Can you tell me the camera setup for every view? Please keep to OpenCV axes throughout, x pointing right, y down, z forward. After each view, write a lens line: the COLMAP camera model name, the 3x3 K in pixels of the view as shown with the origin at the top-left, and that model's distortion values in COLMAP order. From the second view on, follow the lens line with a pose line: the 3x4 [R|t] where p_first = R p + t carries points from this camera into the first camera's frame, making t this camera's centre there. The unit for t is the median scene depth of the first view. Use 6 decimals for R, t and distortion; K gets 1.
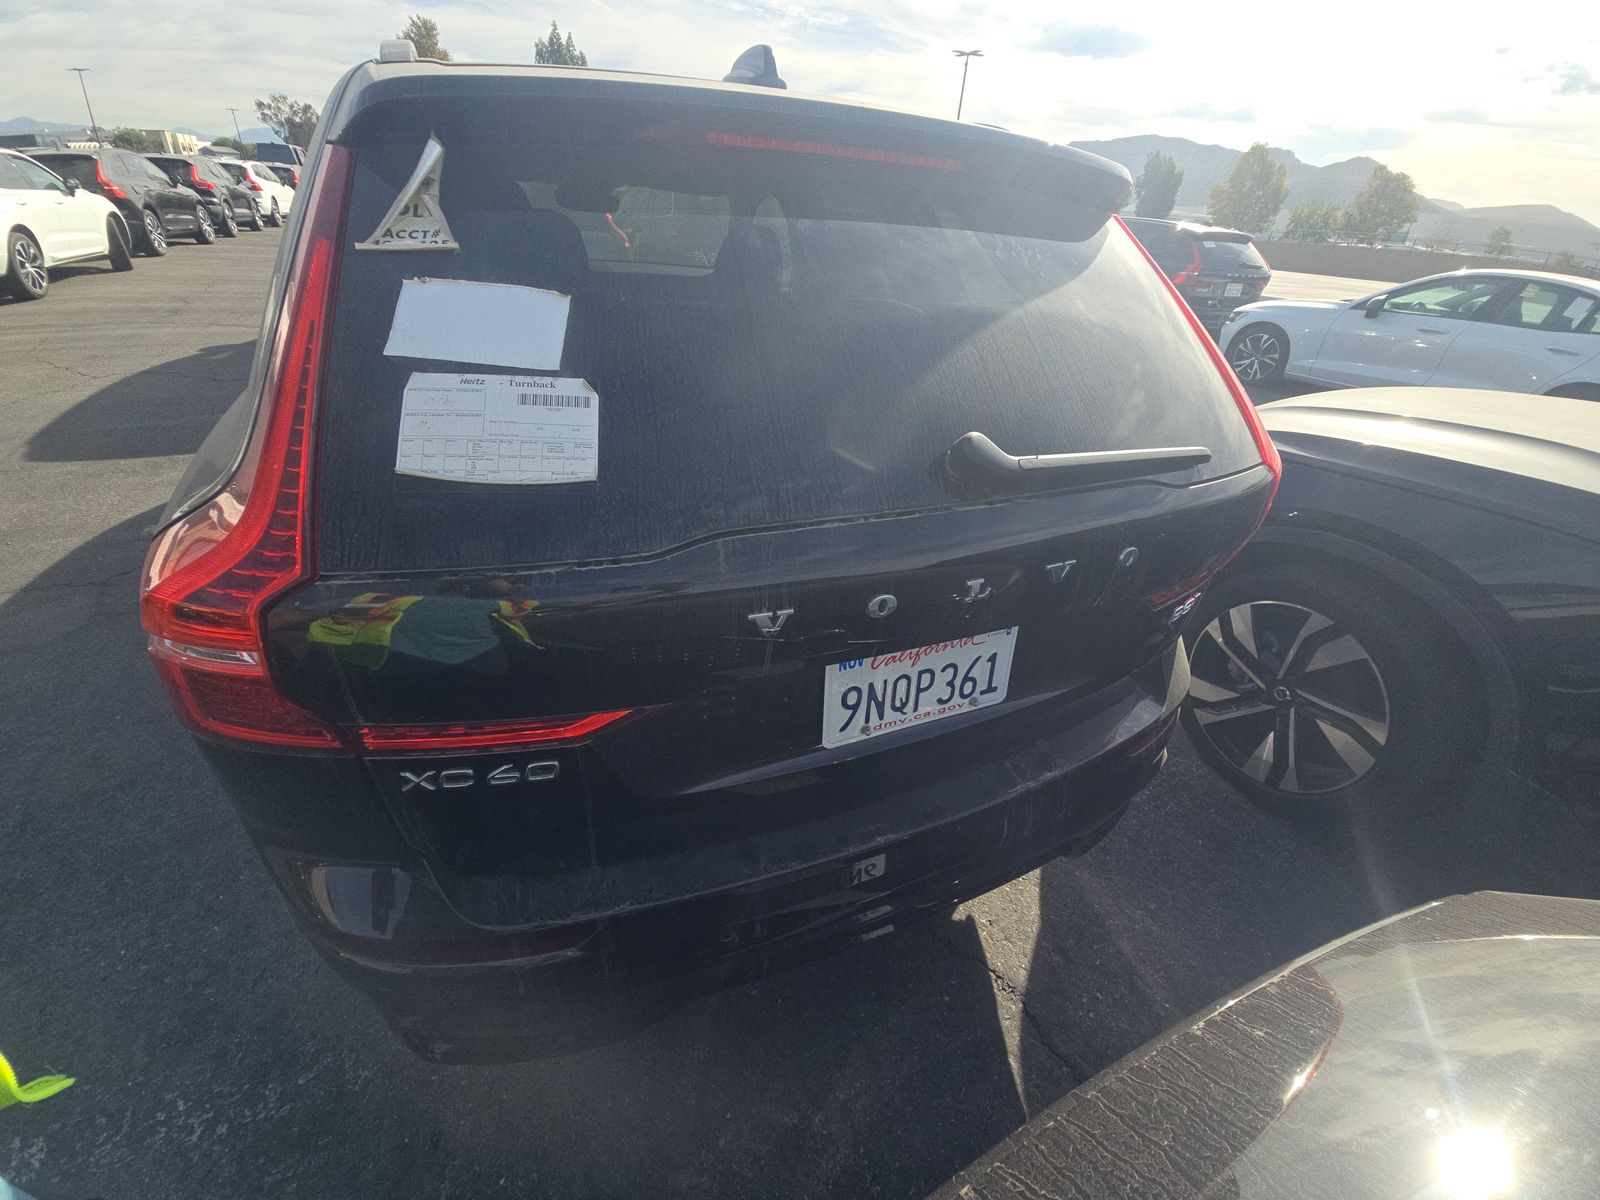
lens RADIAL K [[647.9, 0, 810.8], [0, 647.9, 586.9], [0, 0, 1]] dist [0.003907, -0.005599]
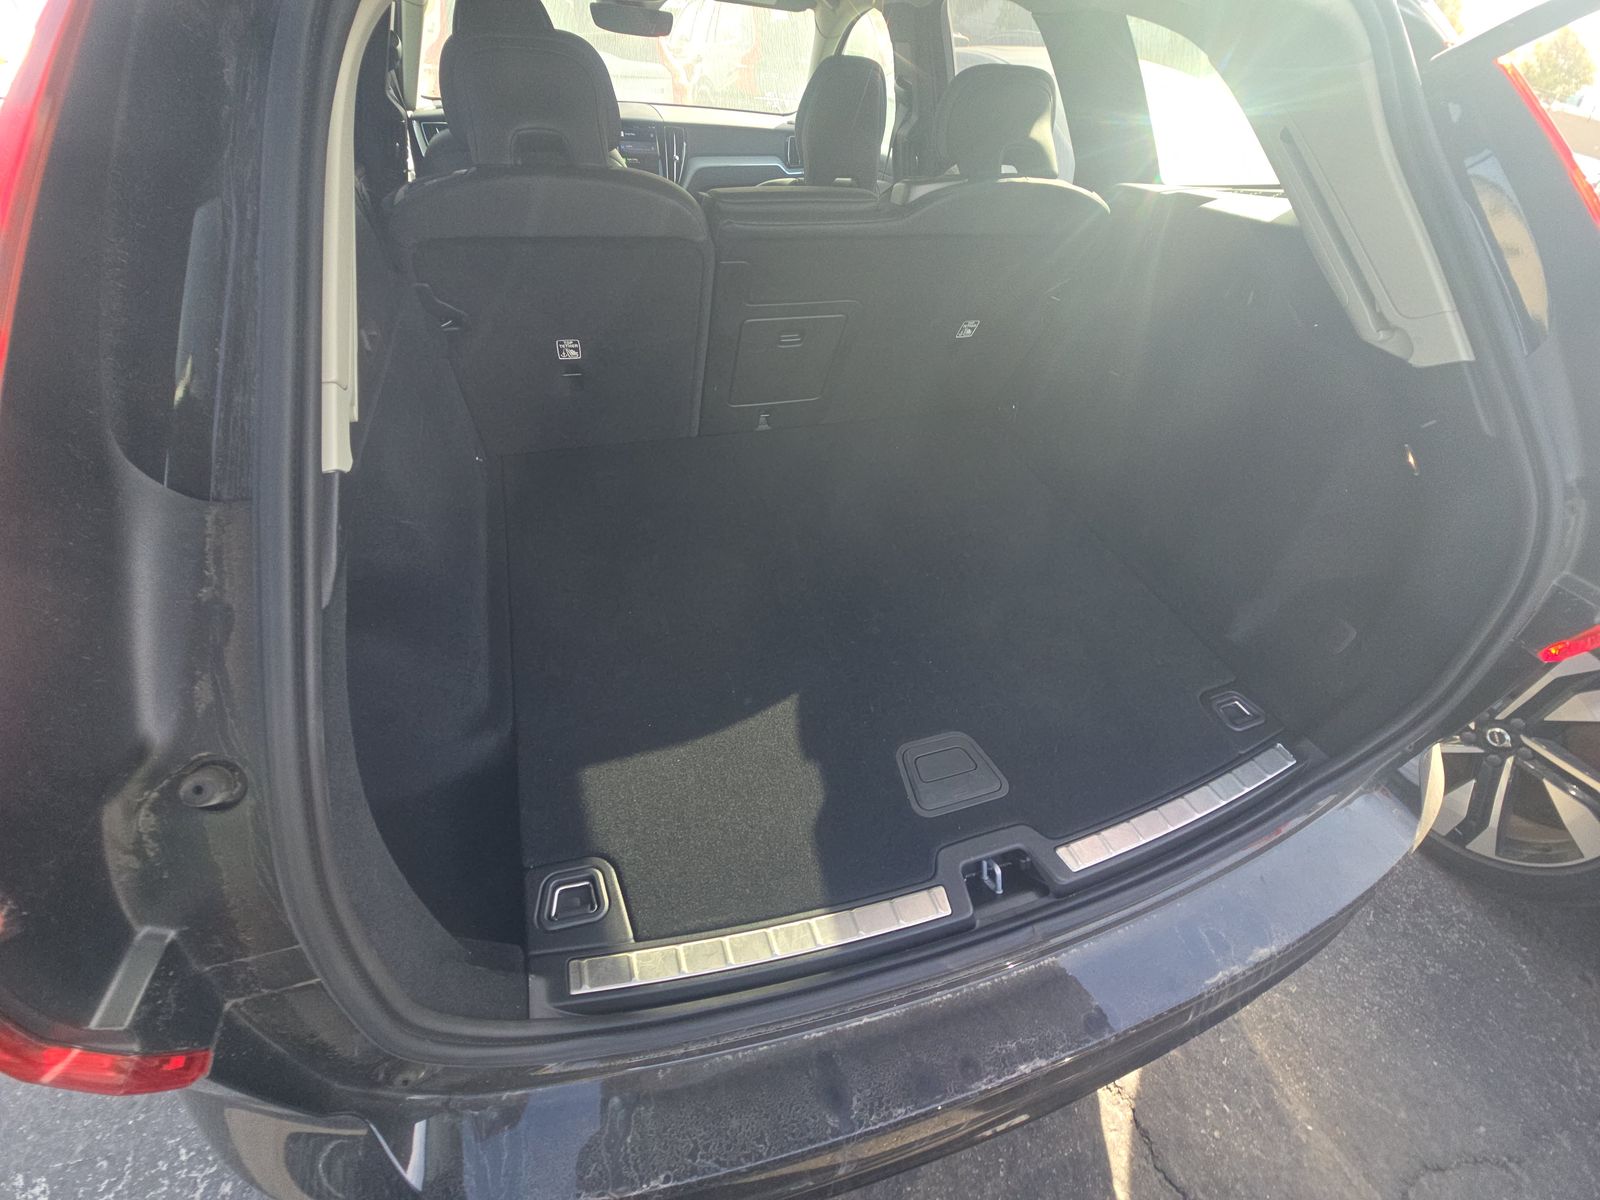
lens RADIAL K [[647.9, 0, 807.7], [0, 647.9, 589.3], [0, 0, 1]] dist [0.003907, -0.005599]
pose [[0.995171, 0.061711, -0.076326, -0.066649], [-0.046965, 0.982215, 0.181789, -0.148575], [0.086187, -0.177326, 0.980371, 0.265300]]
